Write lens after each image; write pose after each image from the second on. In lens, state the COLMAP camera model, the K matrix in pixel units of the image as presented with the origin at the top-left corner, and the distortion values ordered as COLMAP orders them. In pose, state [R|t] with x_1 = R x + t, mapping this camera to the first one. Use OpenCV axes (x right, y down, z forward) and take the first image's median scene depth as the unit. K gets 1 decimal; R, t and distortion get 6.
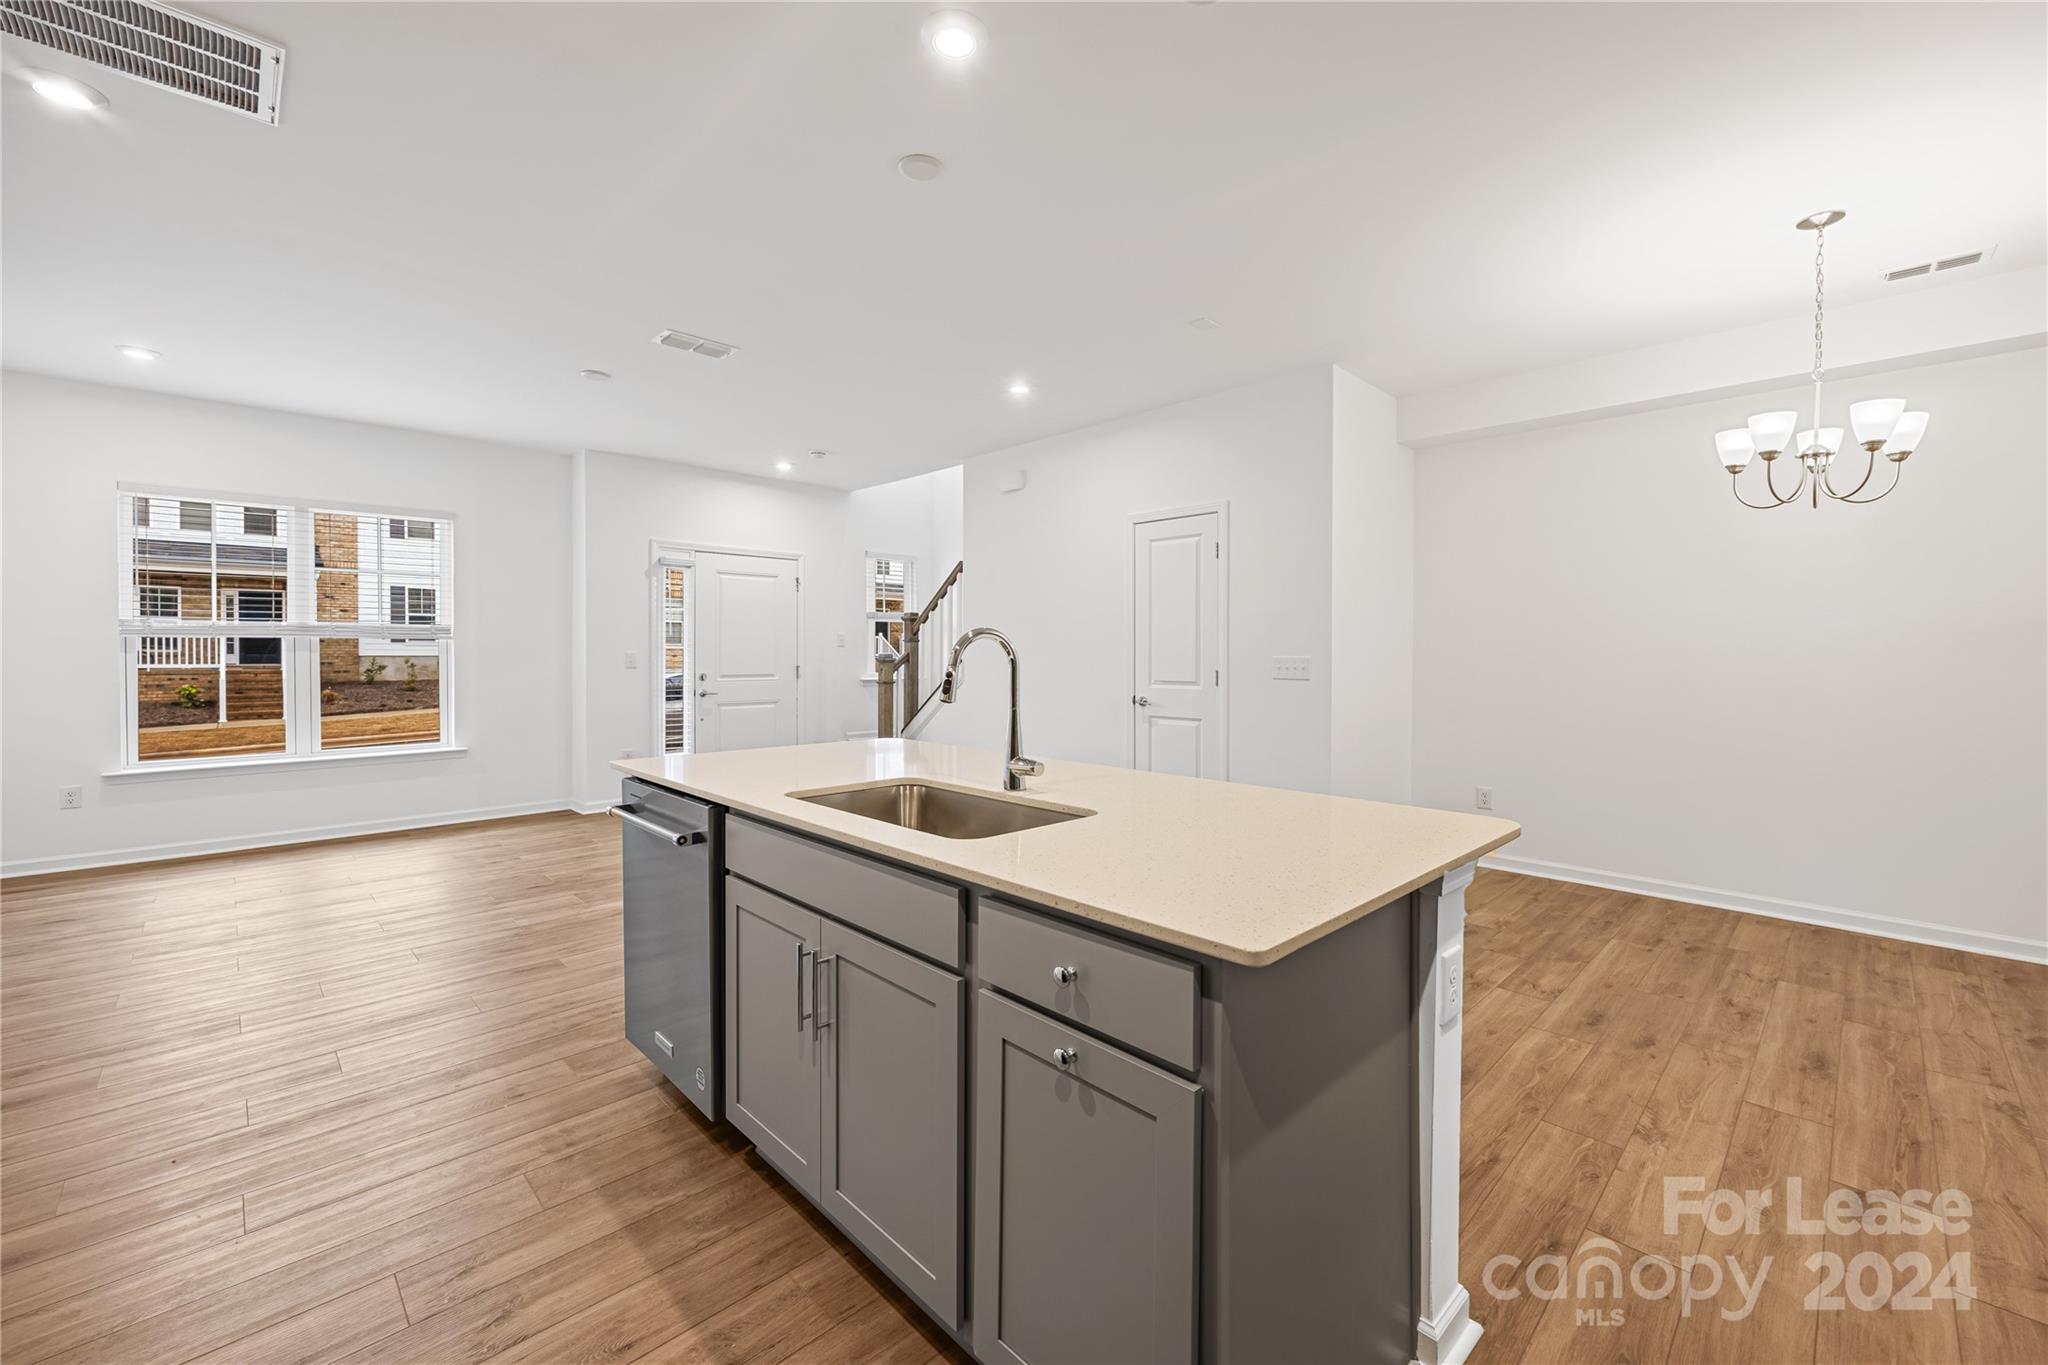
lens RADIAL K [[833.4, 0, 1042.8], [0, 833.4, 668.5], [0, 0, 1]] dist [-0.004181, 0.001637]
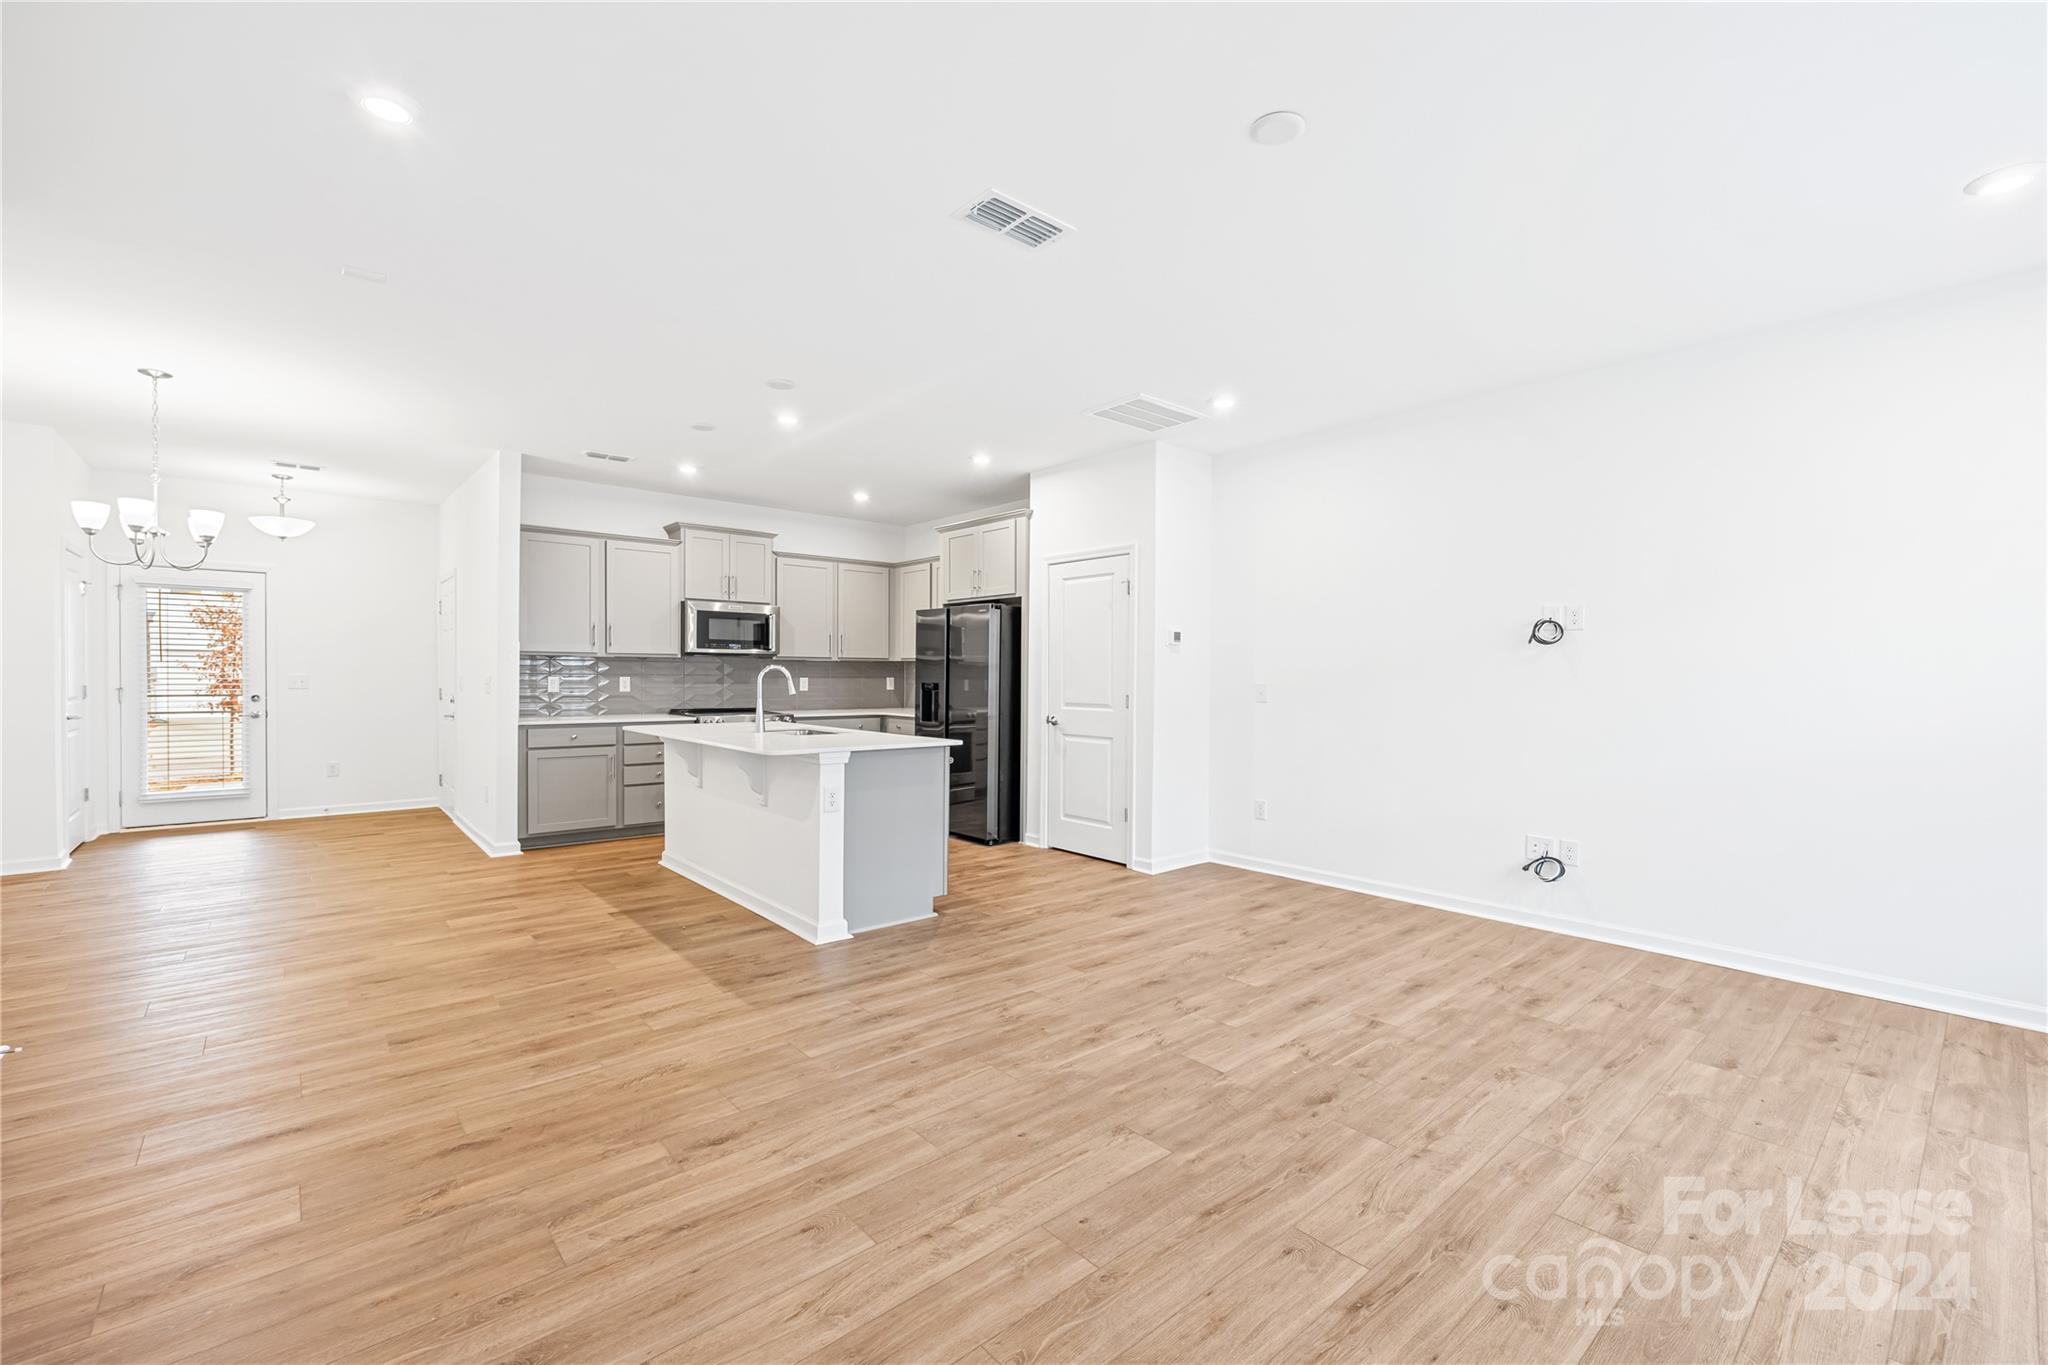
lens RADIAL K [[833.4, 0, 1046.9], [0, 833.4, 672.6], [0, 0, 1]] dist [-0.004181, 0.001637]
pose [[-0.998934, -0.009900, 0.045095, -0.300898], [-0.009294, 0.999864, 0.013627, -0.020386], [-0.045224, 0.013193, -0.998890, 1.059940]]
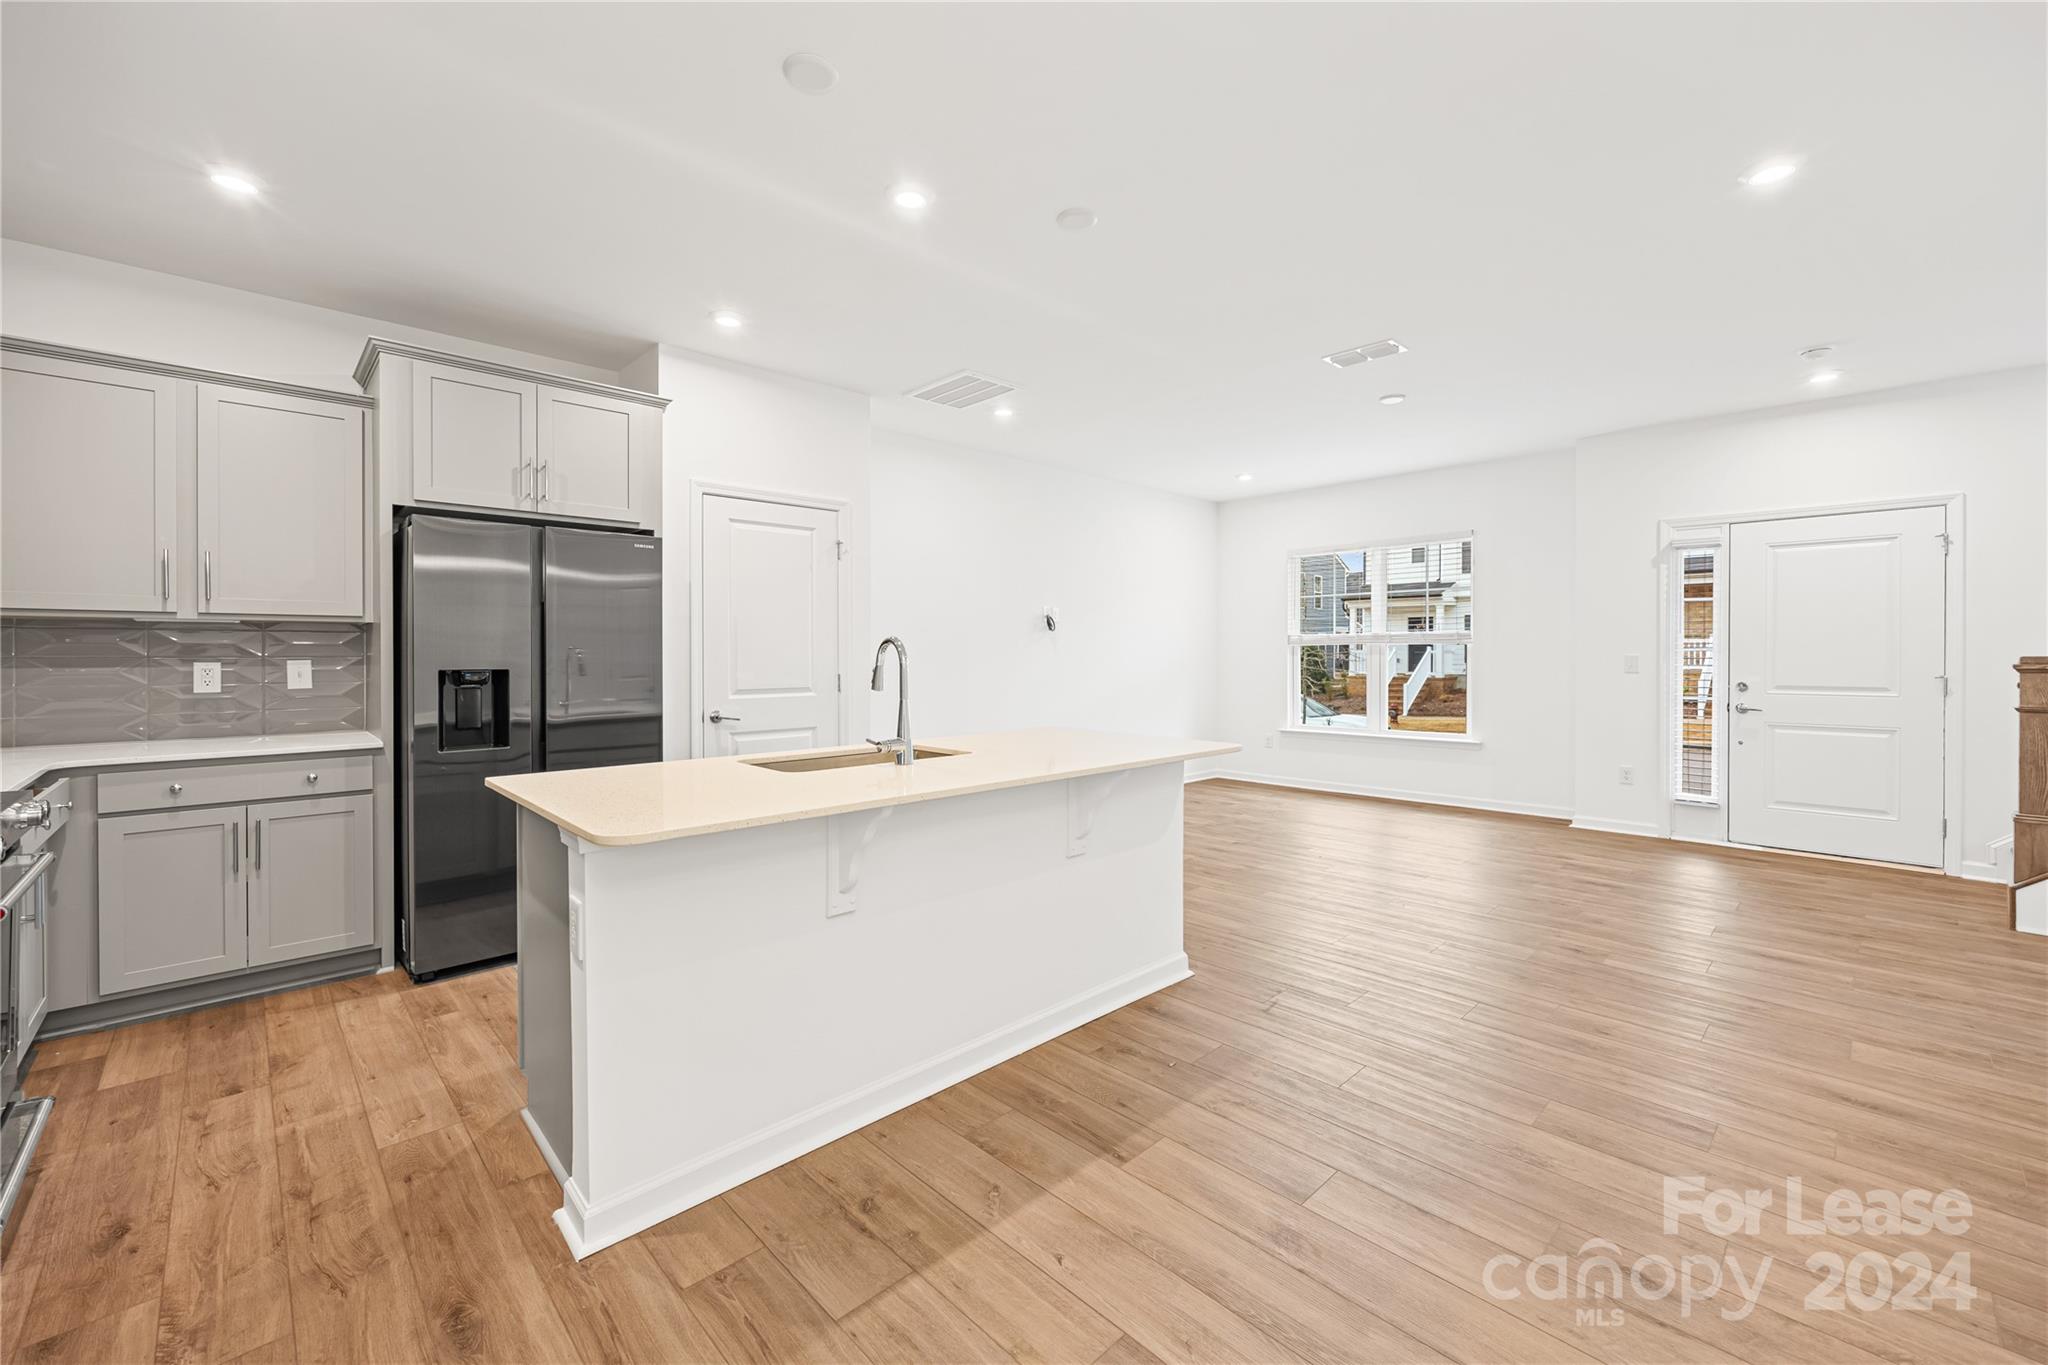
lens RADIAL K [[833.4, 0, 1018.6], [0, 833.4, 663.2], [0, 0, 1]] dist [-0.004181, 0.001637]
pose [[-0.023908, 0.006738, -0.999691, 0.387034], [-0.017224, 0.999826, 0.007151, -0.005644], [0.999566, 0.017389, -0.023788, 0.382013]]
